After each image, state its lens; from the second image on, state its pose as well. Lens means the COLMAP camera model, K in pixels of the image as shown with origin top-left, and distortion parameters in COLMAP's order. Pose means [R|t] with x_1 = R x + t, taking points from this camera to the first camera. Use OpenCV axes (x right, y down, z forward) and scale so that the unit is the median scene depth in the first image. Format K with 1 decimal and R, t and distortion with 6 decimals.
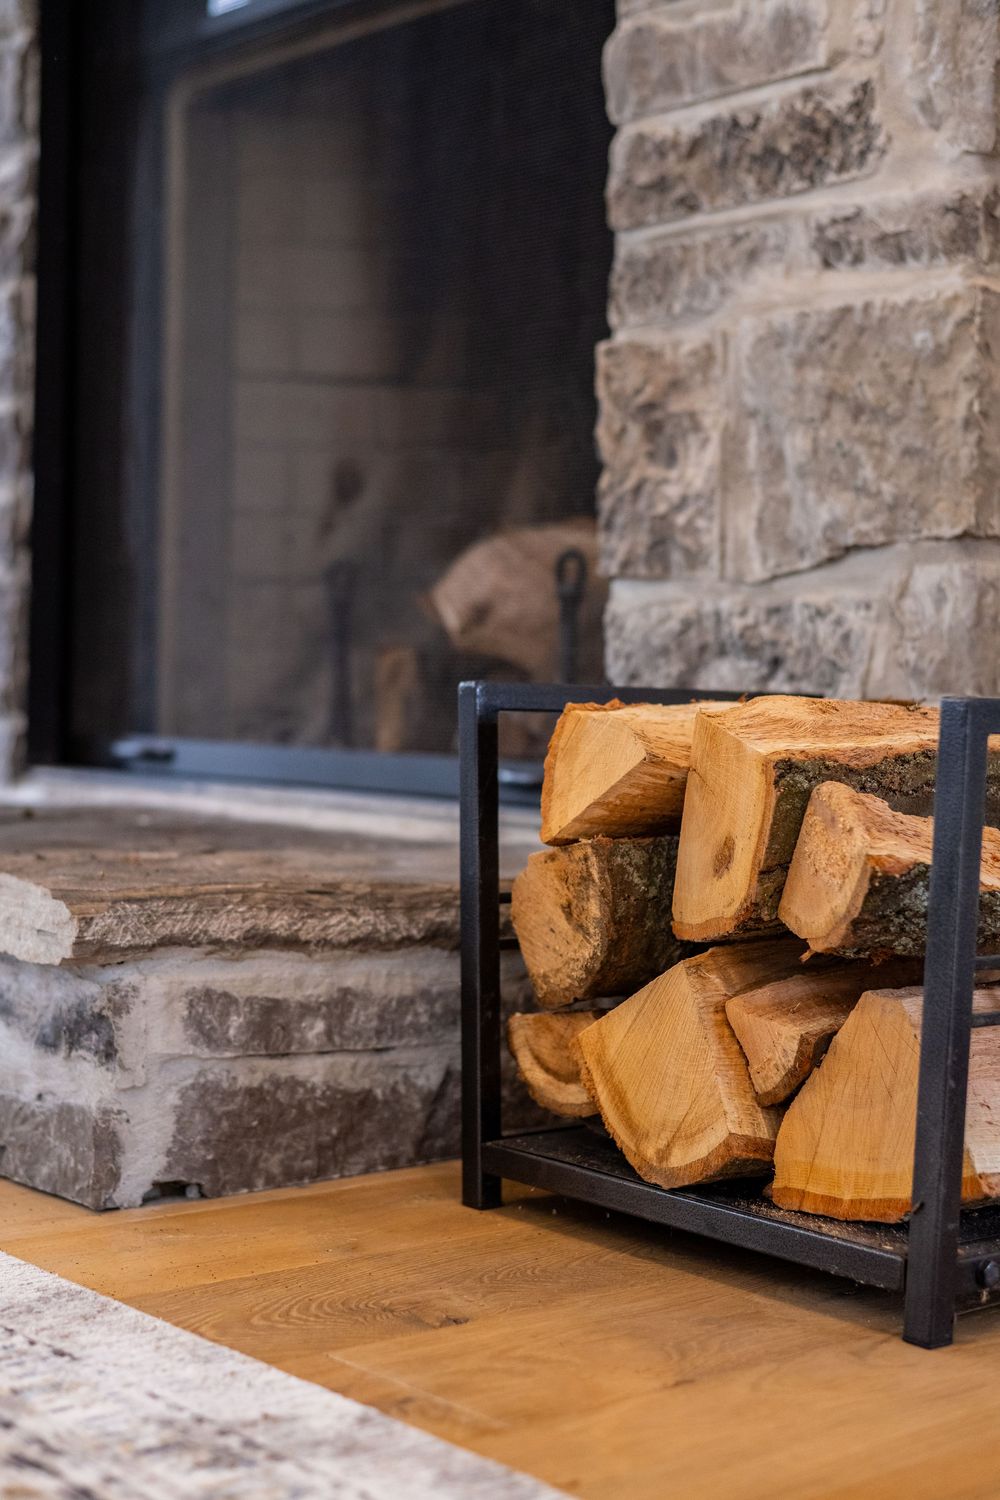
lens RADIAL K [[2249.5, 0, 500.0], [0, 2249.5, 750.0], [0, 0, 1]] dist [0.012974, 0.025762]
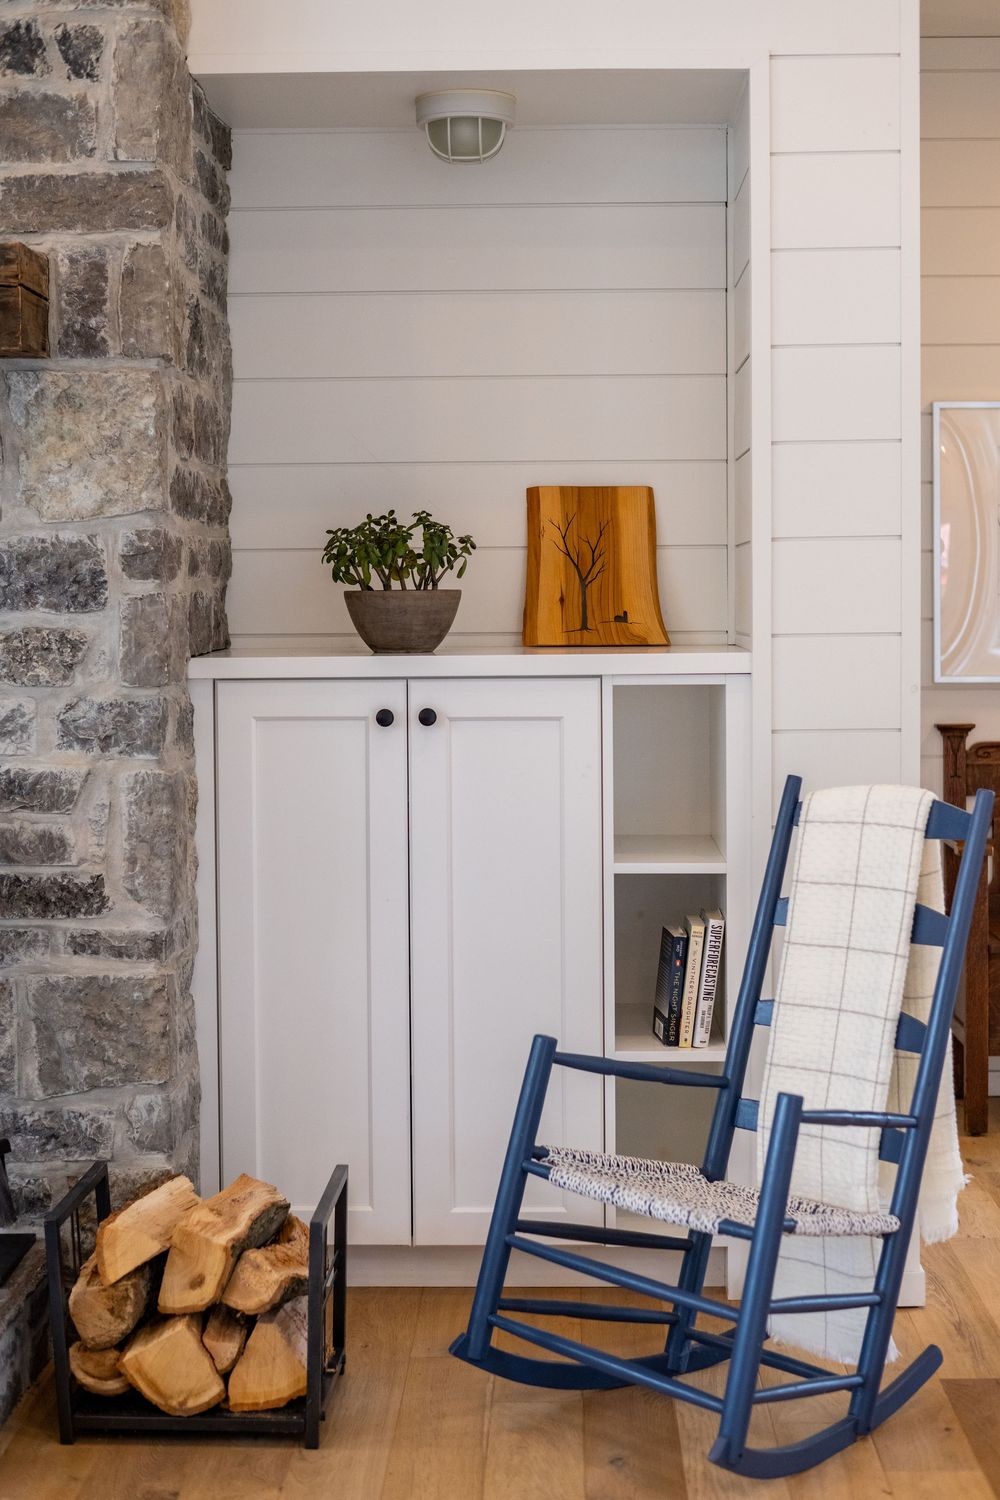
lens RADIAL K [[2210.3, 0, 498.5], [0, 2210.3, 629.4], [0, 0, 1]] dist [-0.052243, -0.040806]
pose [[0.675975, -0.046852, 0.735434, -1.152272], [0.044879, 0.998742, 0.022376, -0.574896], [-0.735557, 0.017879, 0.677227, -0.742165]]
